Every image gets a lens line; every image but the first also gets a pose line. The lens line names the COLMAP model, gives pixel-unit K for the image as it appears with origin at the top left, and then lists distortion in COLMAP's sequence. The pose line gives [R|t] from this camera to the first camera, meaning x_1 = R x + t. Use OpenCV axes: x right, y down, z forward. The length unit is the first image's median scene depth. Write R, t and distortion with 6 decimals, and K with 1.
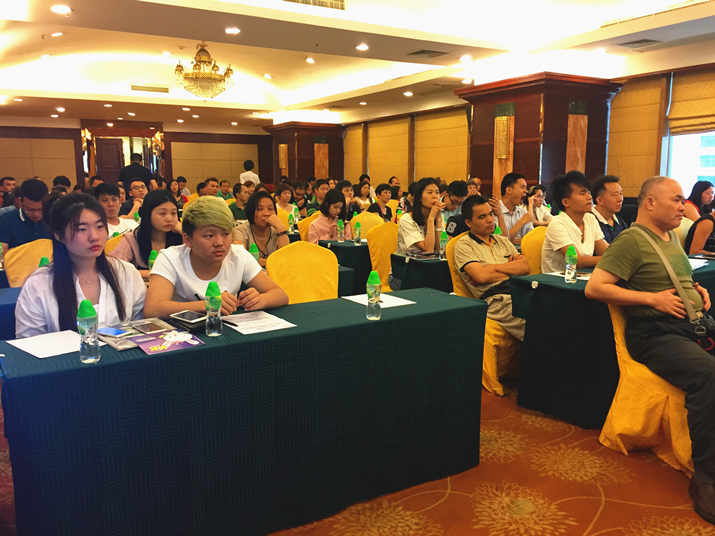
lens RADIAL K [[615.0, 0, 357.5], [0, 615.0, 268.0], [0, 0, 1]] dist [0.075674, -0.117318]
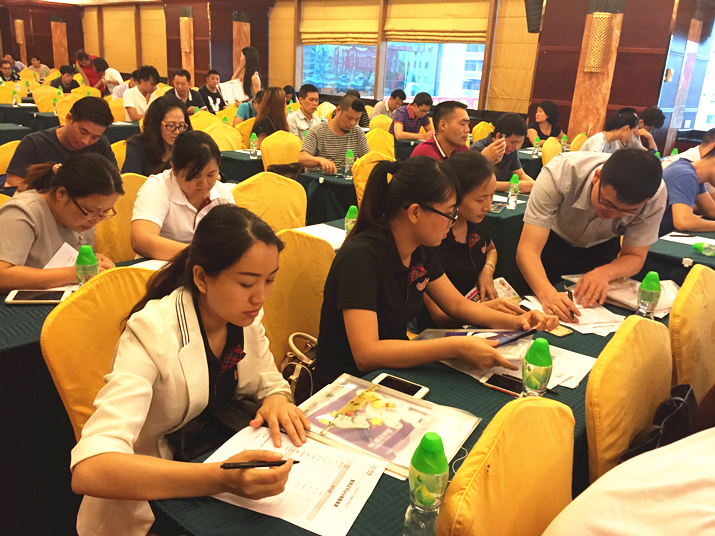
lens RADIAL K [[615.0, 0, 357.5], [0, 615.0, 268.0], [0, 0, 1]] dist [0.075674, -0.117318]
pose [[0.955627, -0.026762, 0.293361, 0.179118], [-0.023849, 0.985567, 0.167598, 0.038381], [-0.293612, -0.167157, 0.941196, -0.375110]]
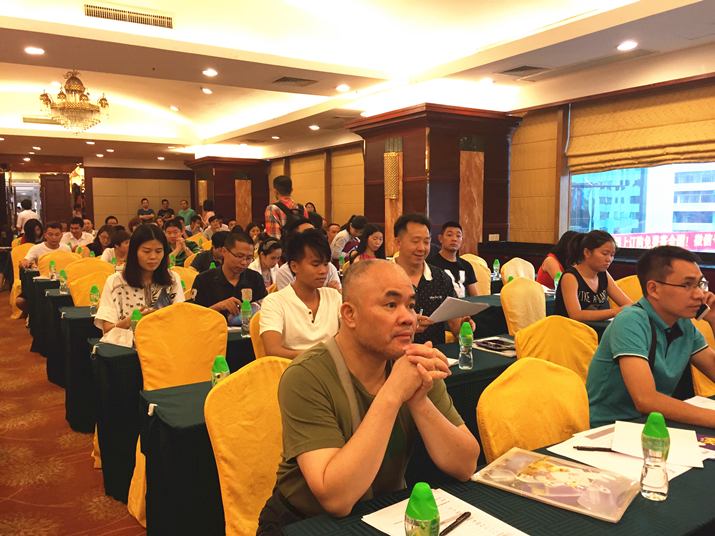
lens RADIAL K [[615.0, 0, 357.5], [0, 615.0, 268.0], [0, 0, 1]] dist [0.075674, -0.117318]
pose [[0.999847, 0.000198, 0.017487, 0.164500], [0.000755, 0.998514, -0.054495, -0.028431], [-0.017471, 0.054500, 0.998361, 0.116026]]
